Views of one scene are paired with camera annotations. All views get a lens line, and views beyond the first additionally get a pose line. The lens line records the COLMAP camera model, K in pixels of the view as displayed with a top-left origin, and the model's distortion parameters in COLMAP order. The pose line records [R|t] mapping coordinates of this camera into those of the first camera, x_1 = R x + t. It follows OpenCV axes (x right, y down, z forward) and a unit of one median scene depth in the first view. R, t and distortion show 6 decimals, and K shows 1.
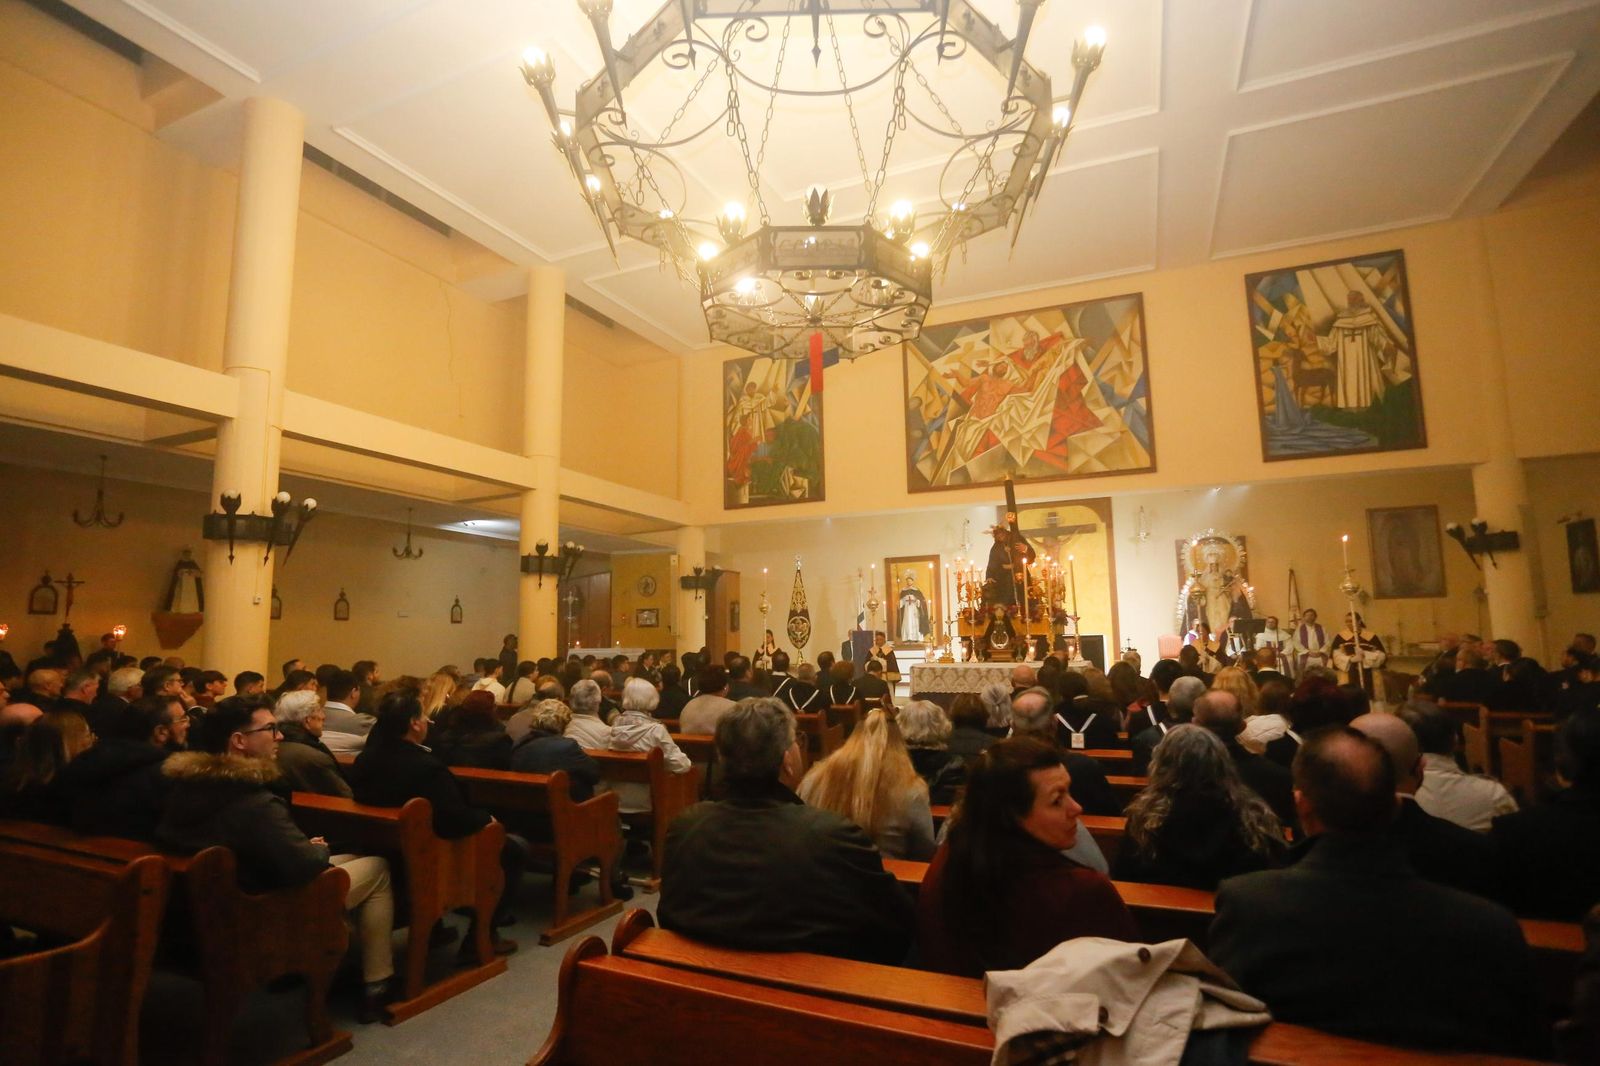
lens RADIAL K [[791.9, 0, 805.2], [0, 791.9, 544.1], [0, 0, 1]] dist [-0.040983, 0.004582]
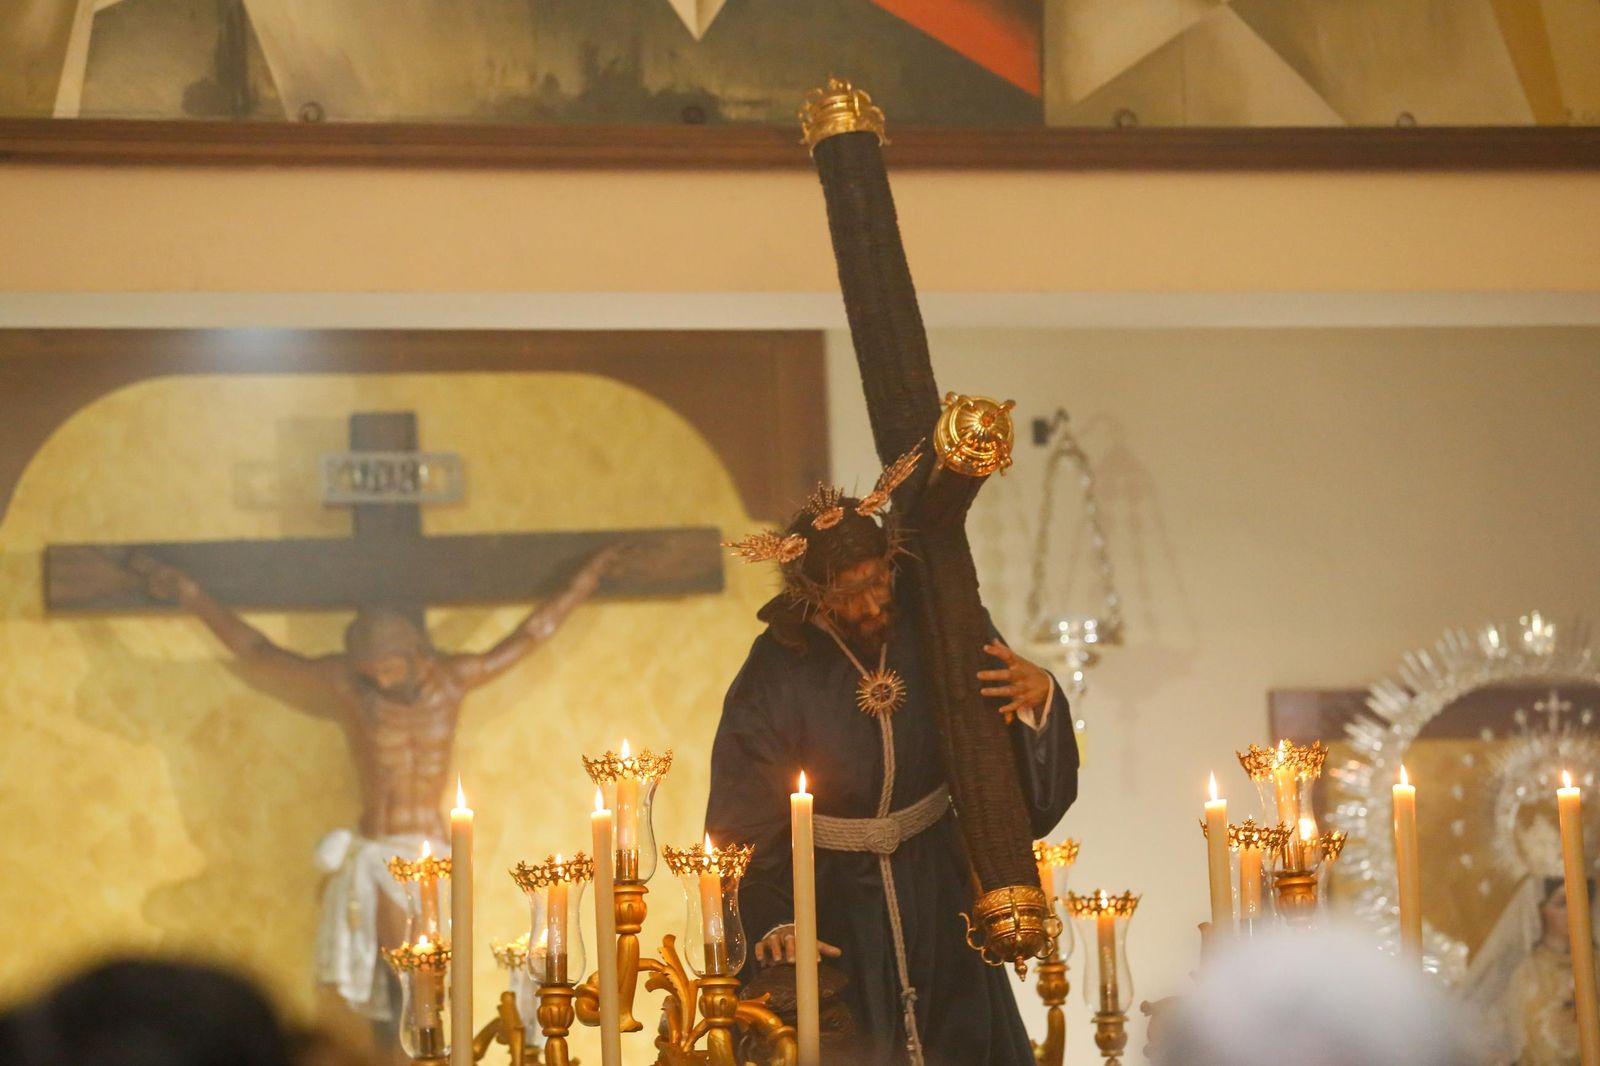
lens RADIAL K [[7047.1, 0, 789.8], [0, 7047.1, 541.0], [0, 0, 1]] dist [0.713741, 0.000000]
pose [[0.814421, 0.060195, 0.577143, -0.352500], [-0.048094, 0.998185, -0.036242, 0.021030], [-0.578277, 0.001759, 0.815838, 0.097713]]
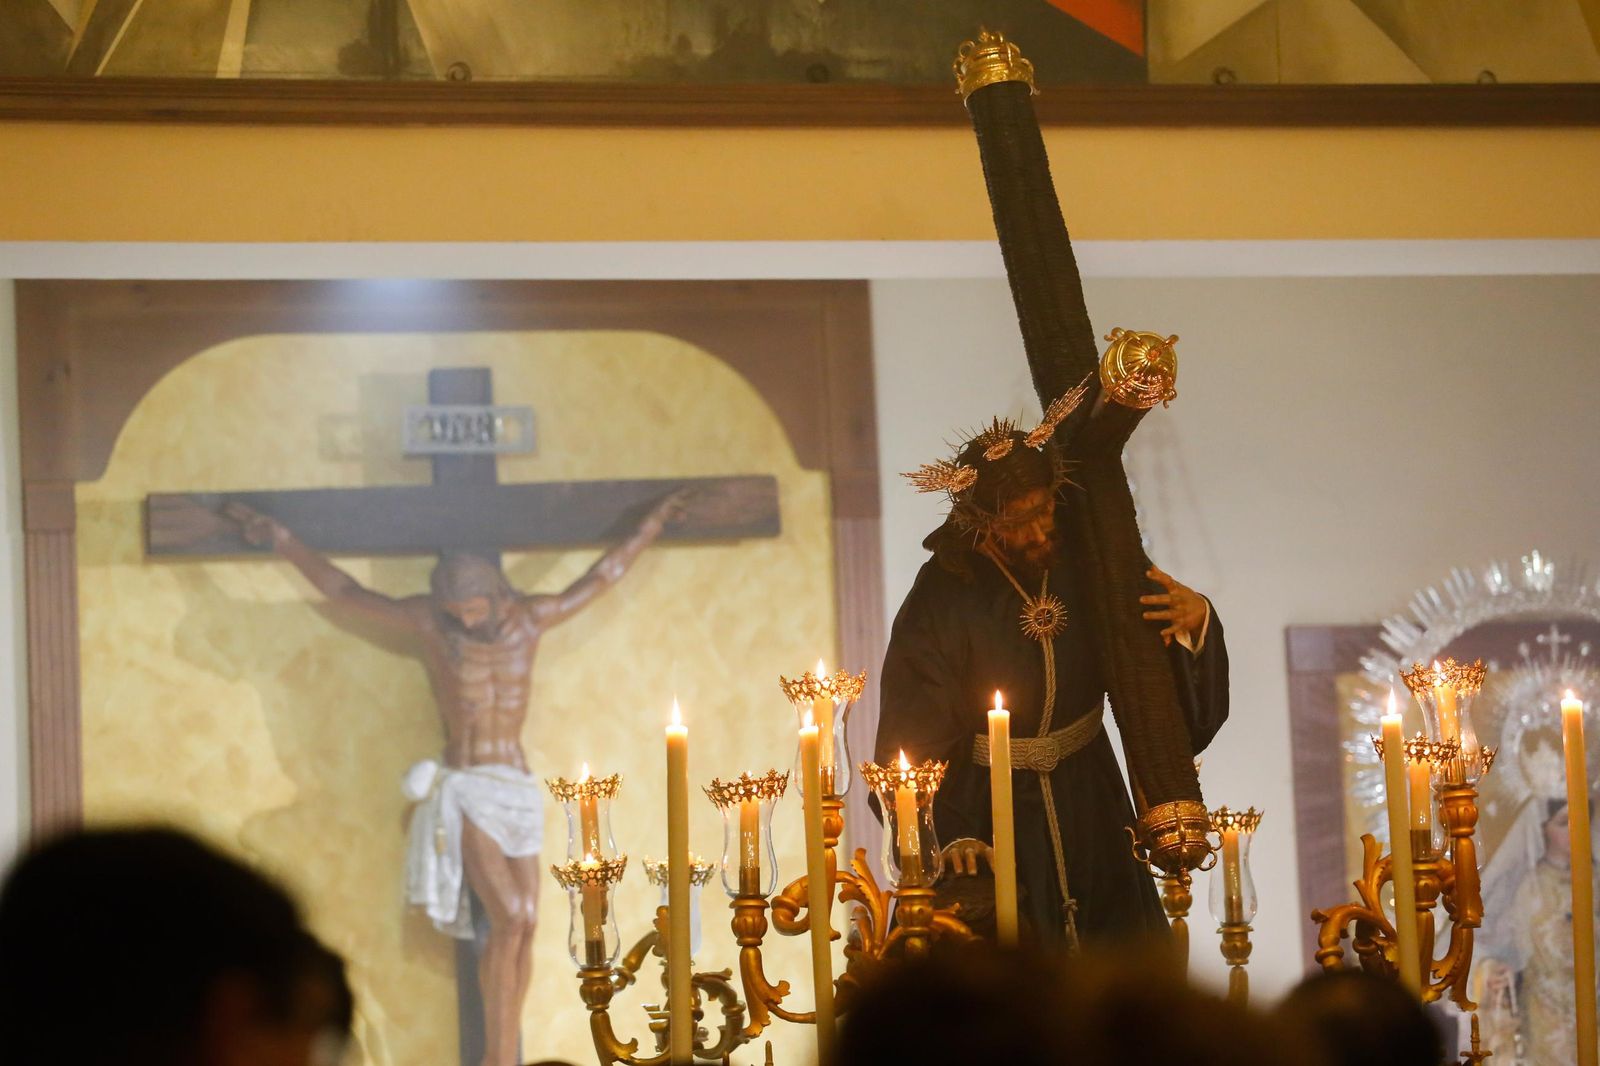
lens RADIAL K [[6384.8, 0, 798.8], [0, 6384.8, 536.4], [0, 0, 1]] dist [0.504730, 0.000000]
pose [[0.797266, 0.054773, 0.601138, -0.362344], [-0.042390, 0.998496, -0.034758, 0.028083], [-0.602138, 0.002229, 0.798389, 0.171185]]
